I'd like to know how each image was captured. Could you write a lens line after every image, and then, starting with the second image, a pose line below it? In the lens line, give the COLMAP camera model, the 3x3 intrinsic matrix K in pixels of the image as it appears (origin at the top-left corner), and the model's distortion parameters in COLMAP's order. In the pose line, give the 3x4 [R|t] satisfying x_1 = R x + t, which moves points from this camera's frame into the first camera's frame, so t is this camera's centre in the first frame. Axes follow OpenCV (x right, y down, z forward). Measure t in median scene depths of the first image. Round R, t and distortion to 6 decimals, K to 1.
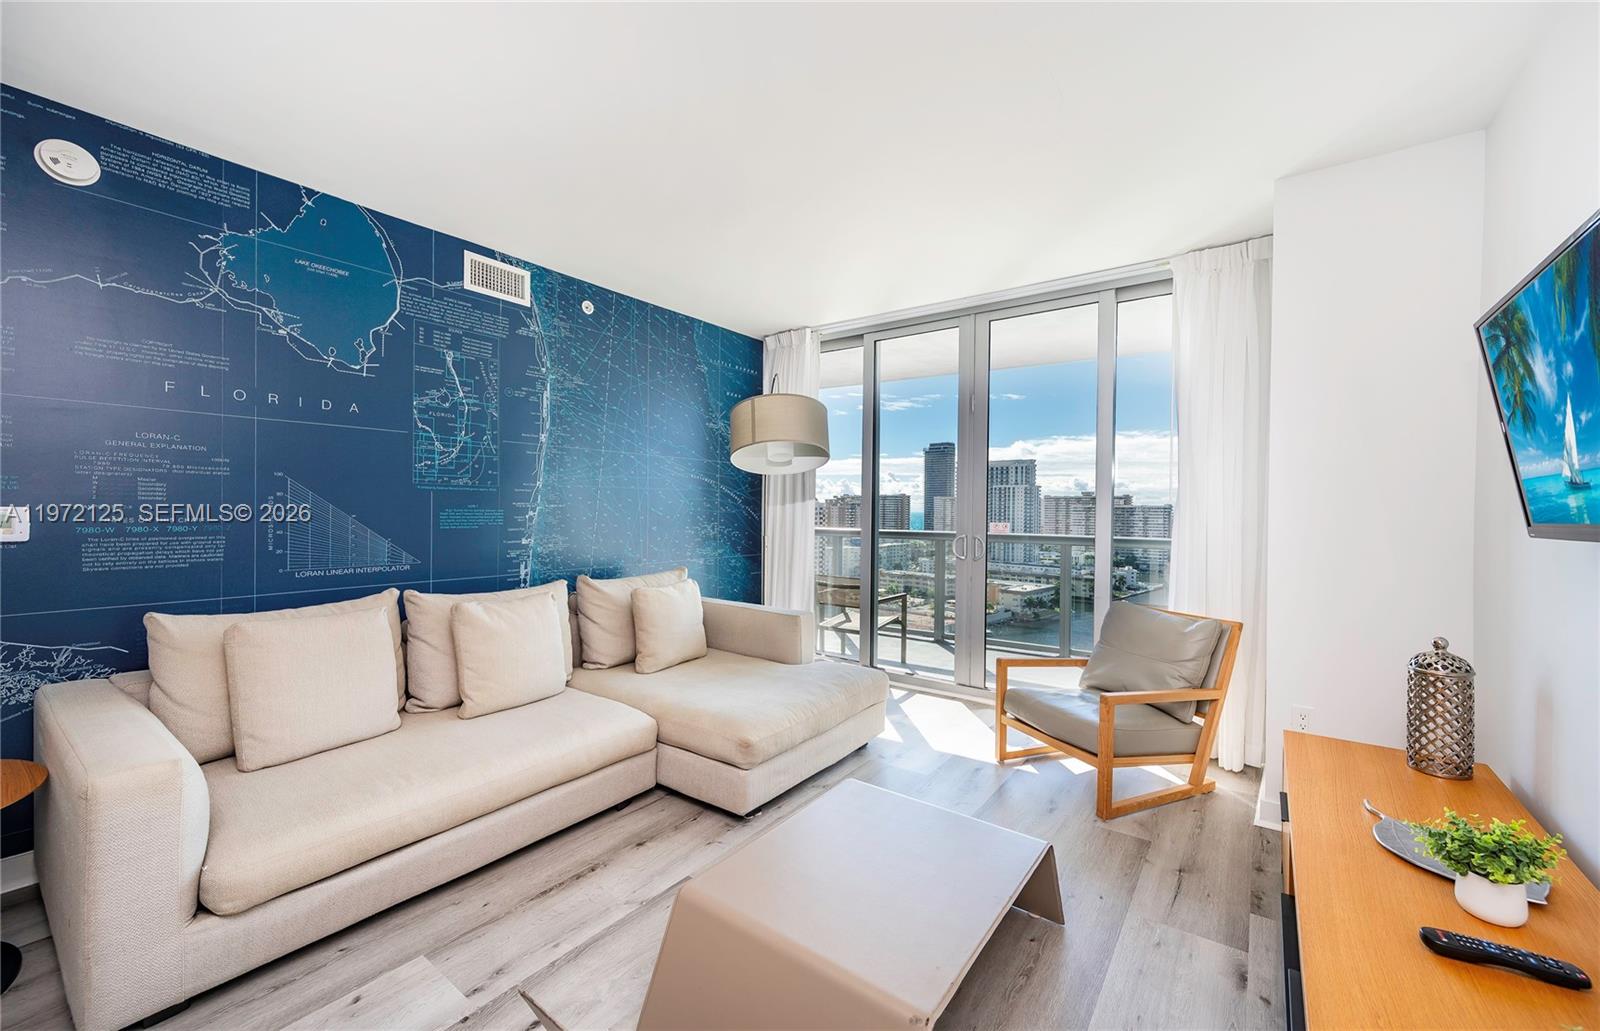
lens RADIAL K [[624.3, 0, 797.4], [0, 624.3, 510.1], [0, 0, 1]] dist [0.023106, 0.000311]
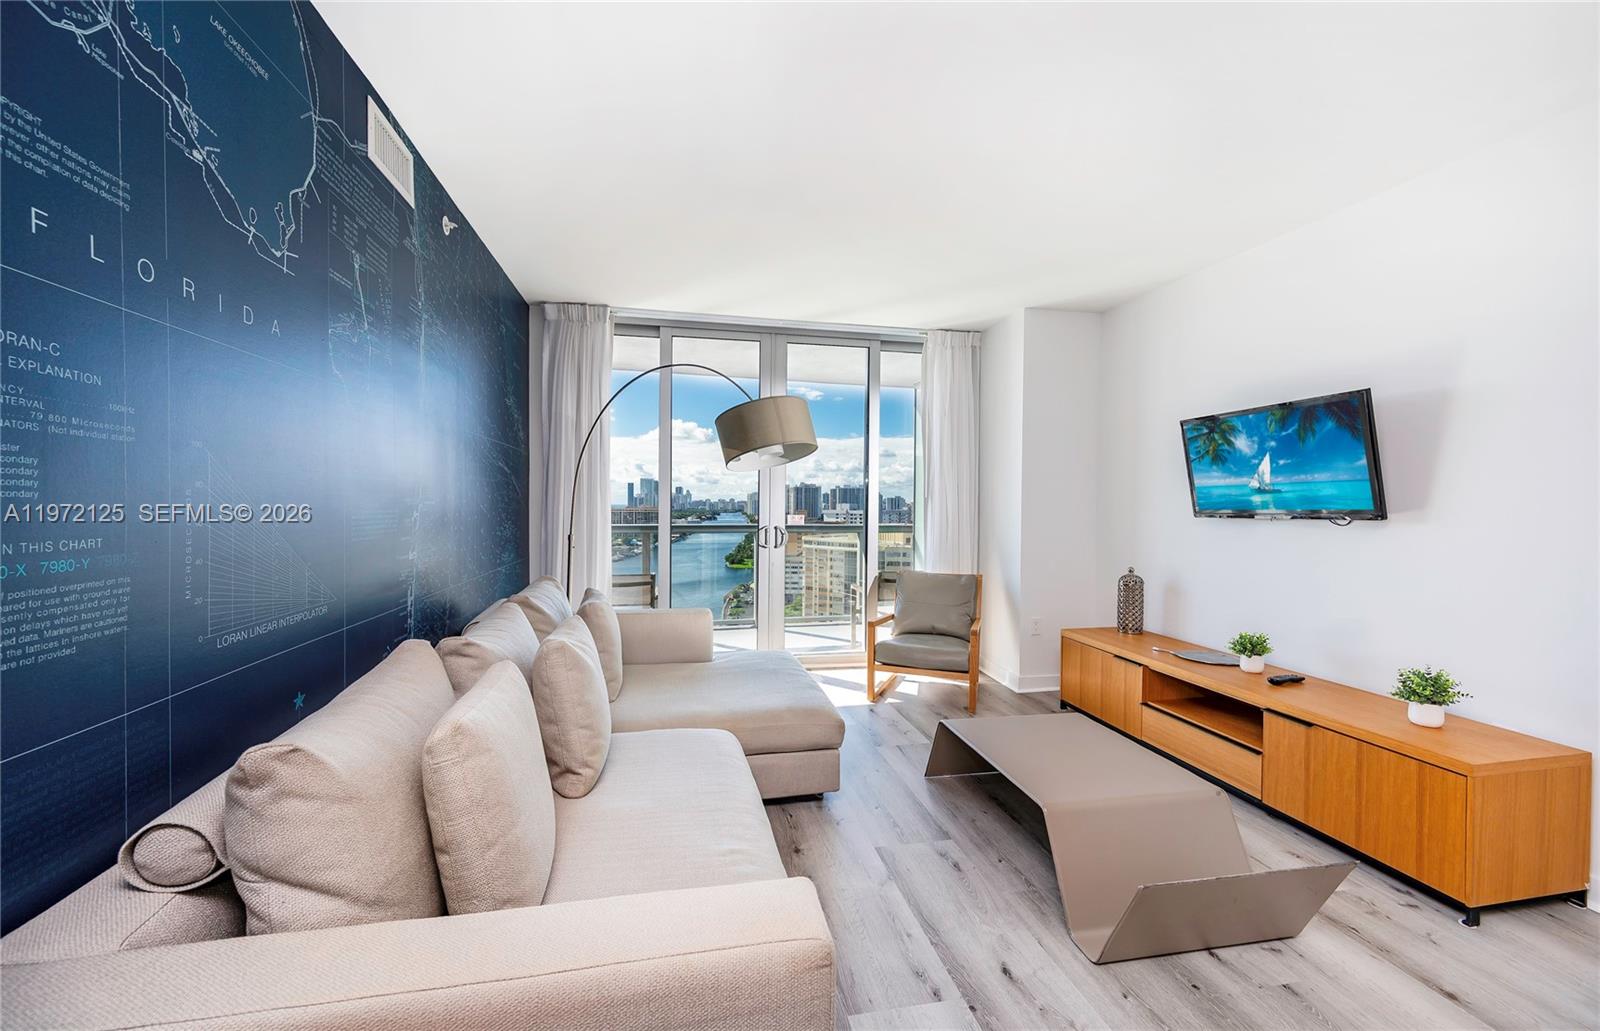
lens RADIAL K [[624.3, 0, 784.9], [0, 624.3, 514.1], [0, 0, 1]] dist [0.023106, 0.000311]
pose [[0.673945, -0.018890, 0.738540, -0.640004], [0.004066, 0.999753, 0.021860, -0.008656], [-0.738770, -0.011729, 0.673855, 0.237890]]
